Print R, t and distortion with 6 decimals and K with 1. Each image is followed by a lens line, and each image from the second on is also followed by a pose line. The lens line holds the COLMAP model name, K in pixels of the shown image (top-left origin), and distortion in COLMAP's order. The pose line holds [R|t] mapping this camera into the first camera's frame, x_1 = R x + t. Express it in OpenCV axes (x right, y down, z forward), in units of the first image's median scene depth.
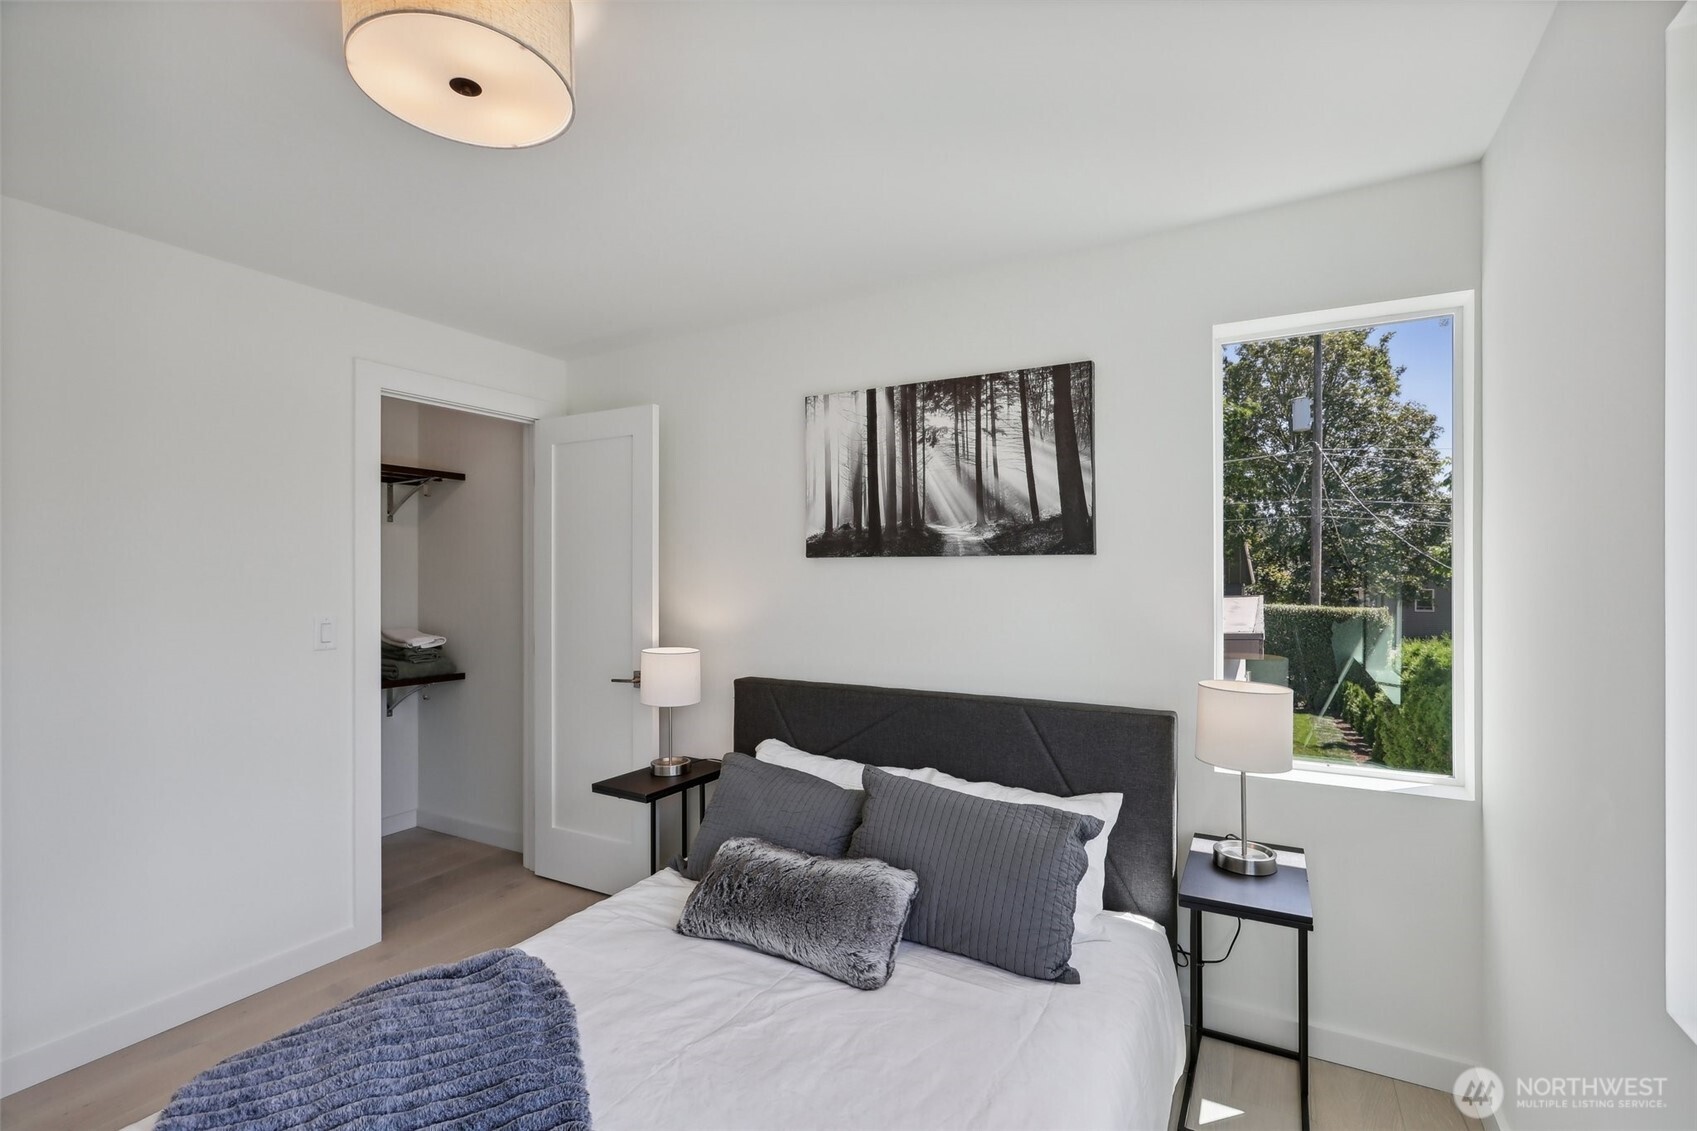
lens RADIAL K [[762.6, 0, 848.7], [0, 762.6, 573.1], [0, 0, 1]] dist [0.001847, 0.001563]
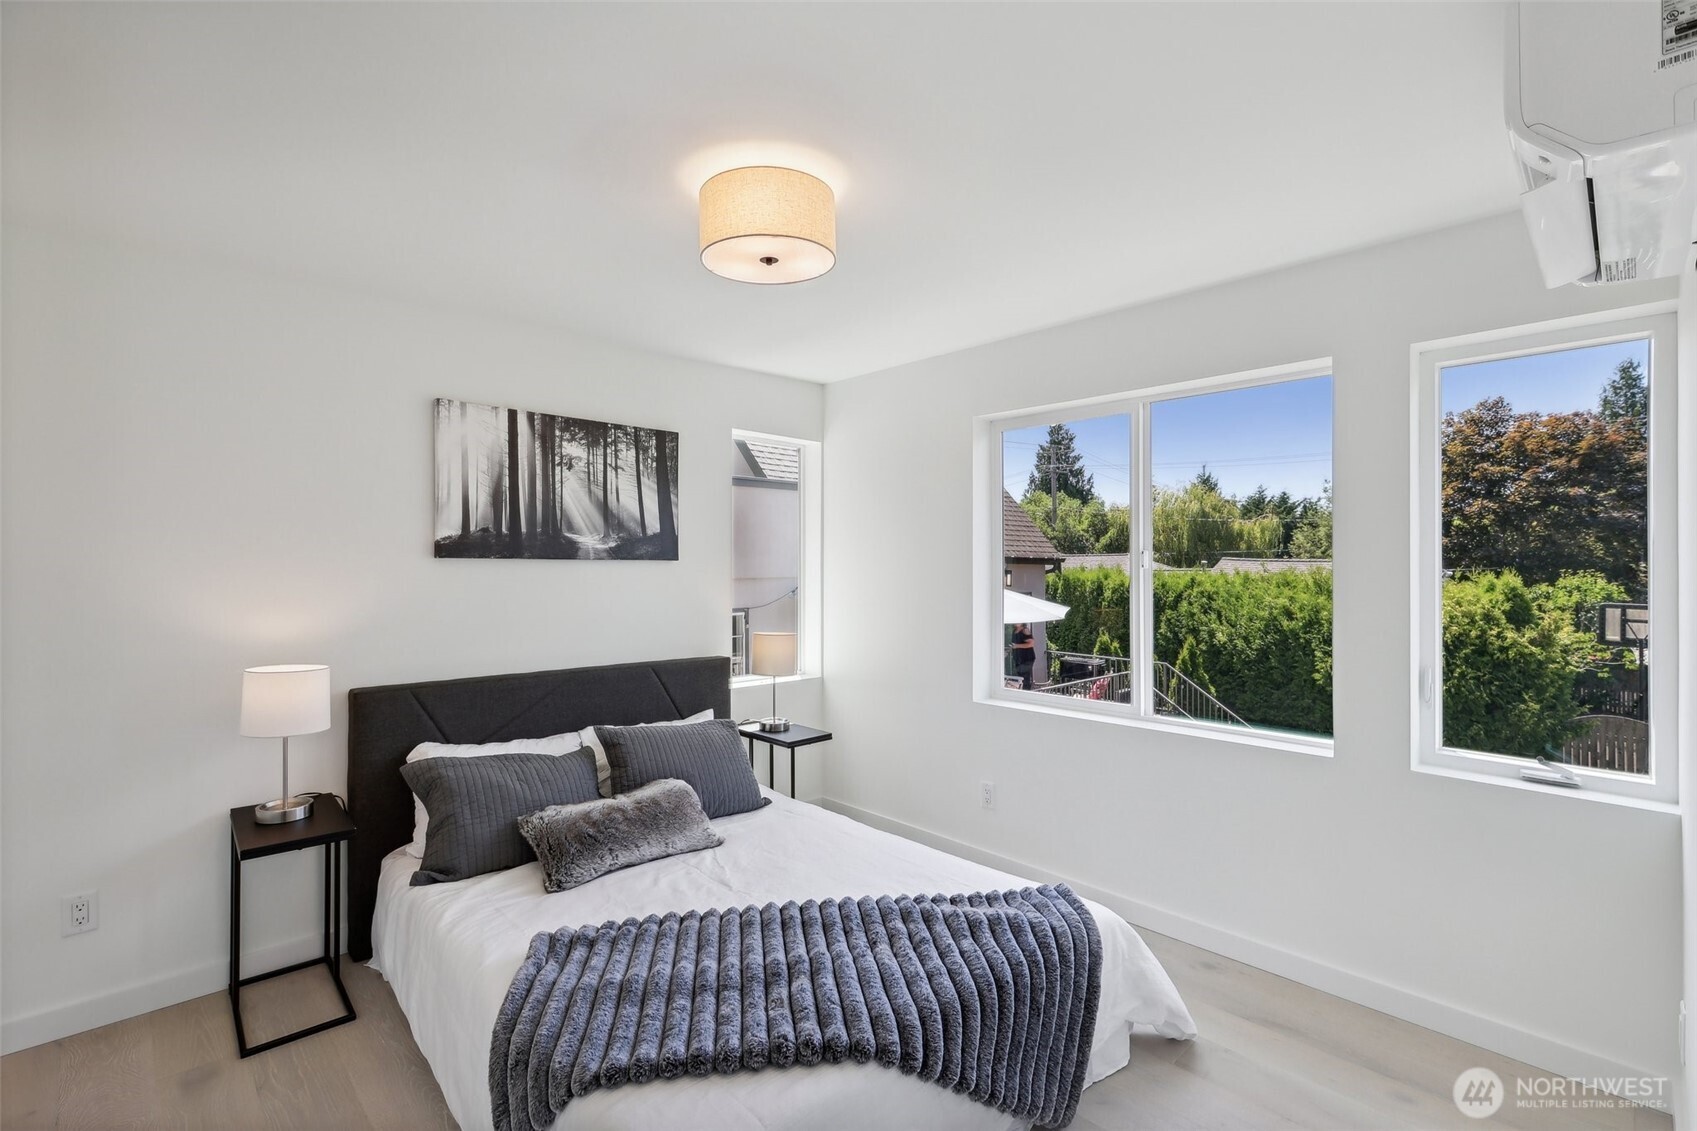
lens RADIAL K [[762.6, 0, 848.7], [0, 762.6, 573.1], [0, 0, 1]] dist [0.001847, 0.001563]
pose [[0.312890, -0.008626, 0.949750, -0.932723], [-0.010413, 0.999868, 0.012512, -0.020188], [-0.949732, -0.013805, 0.312759, 0.183950]]
